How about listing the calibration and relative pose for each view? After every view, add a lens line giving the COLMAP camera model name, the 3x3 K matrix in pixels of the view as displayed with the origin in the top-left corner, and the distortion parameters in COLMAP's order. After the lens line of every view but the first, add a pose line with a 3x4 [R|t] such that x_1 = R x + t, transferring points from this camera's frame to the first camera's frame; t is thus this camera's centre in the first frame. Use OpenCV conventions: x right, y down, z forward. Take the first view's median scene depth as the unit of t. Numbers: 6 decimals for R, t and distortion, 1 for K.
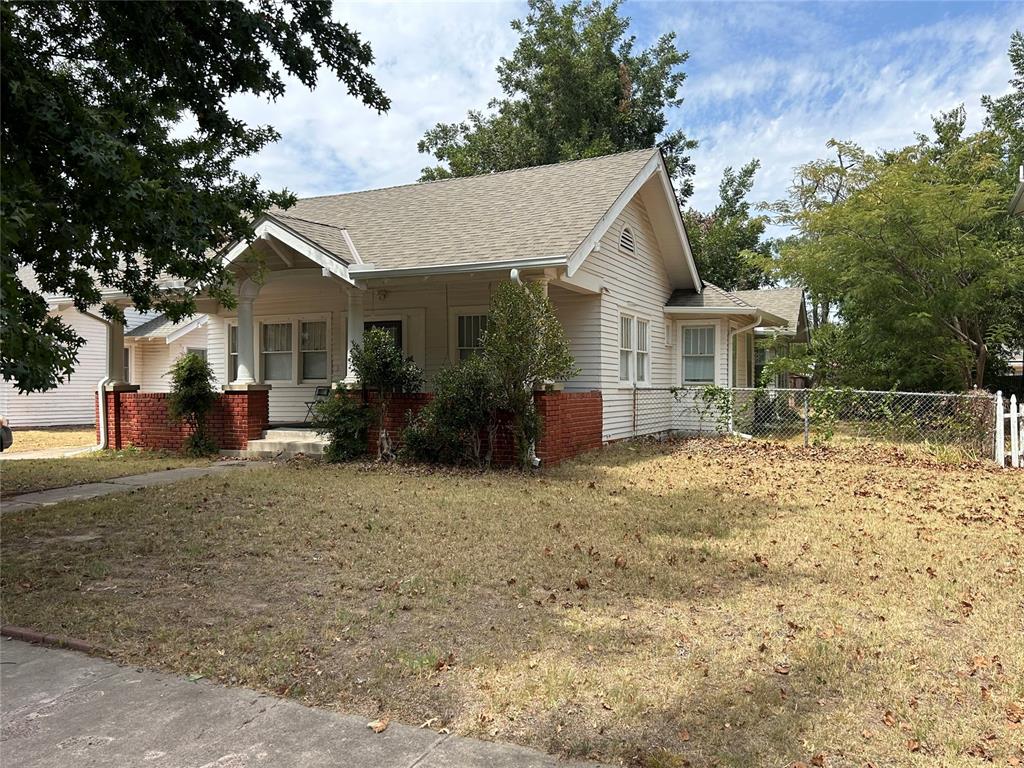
lens RADIAL K [[781.8, 0, 512.0], [0, 781.8, 384.0], [0, 0, 1]] dist [0.003204, 0.000444]
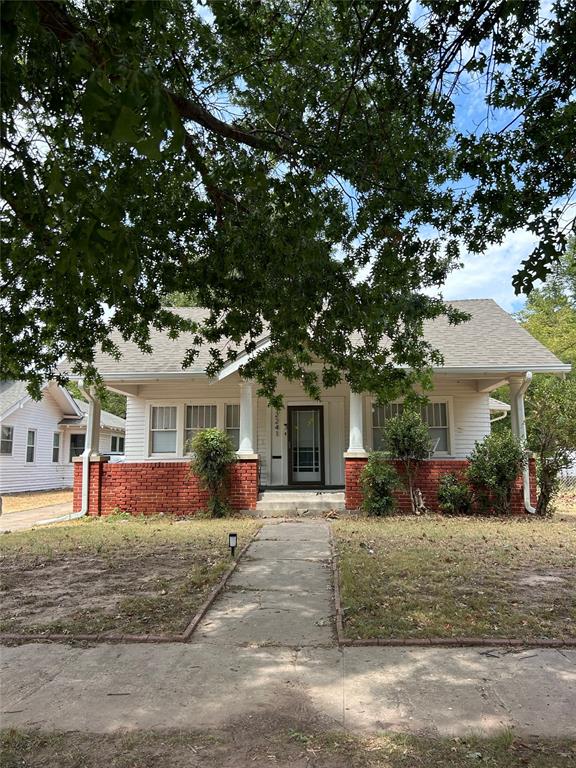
lens RADIAL K [[586.3, 0, 288.0], [0, 586.3, 384.0], [0, 0, 1]] dist [0.003204, 0.000444]
pose [[0.915729, 0.047489, 0.398979, -0.597551], [0.005780, 0.991331, -0.131259, 0.011225], [-0.401754, 0.122504, 0.907517, 0.138722]]
